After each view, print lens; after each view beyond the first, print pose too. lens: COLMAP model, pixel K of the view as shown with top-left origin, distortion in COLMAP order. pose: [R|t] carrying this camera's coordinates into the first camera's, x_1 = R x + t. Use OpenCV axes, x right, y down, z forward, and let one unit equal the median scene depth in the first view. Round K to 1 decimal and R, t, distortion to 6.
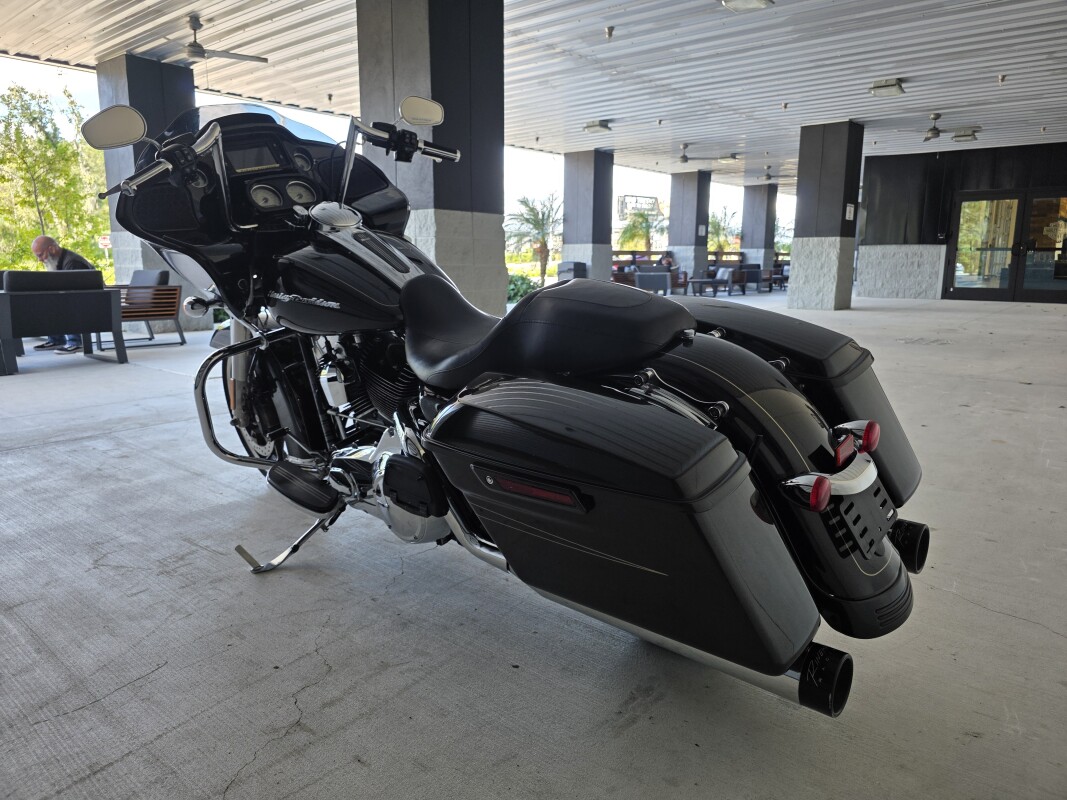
lens RADIAL K [[721.9, 0, 529.1], [0, 721.9, 385.4], [0, 0, 1]] dist [0.020679, -0.023155]
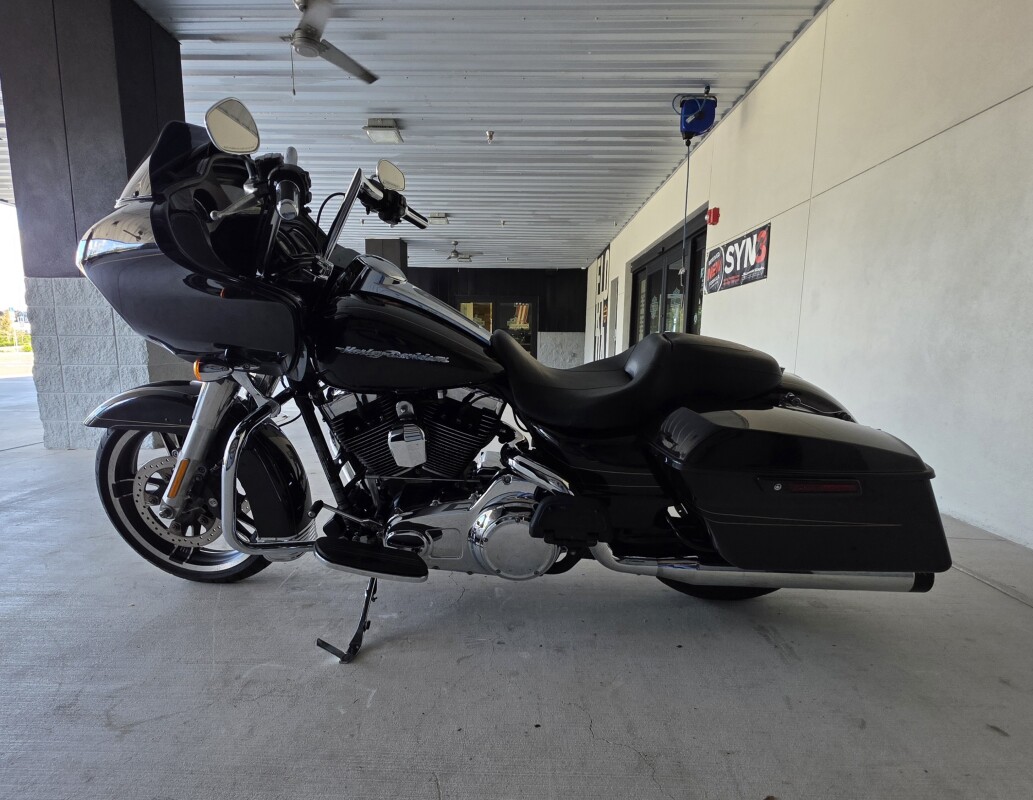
lens RADIAL K [[569.9, 0, 514.8], [0, 569.9, 431.7], [0, 0, 1]] dist [-0.001869, -0.000176]
pose [[0.780539, -0.090907, 0.618461, -0.224465], [0.101079, 0.994704, 0.018641, -0.006104], [-0.616881, 0.047963, 0.785594, 0.110177]]
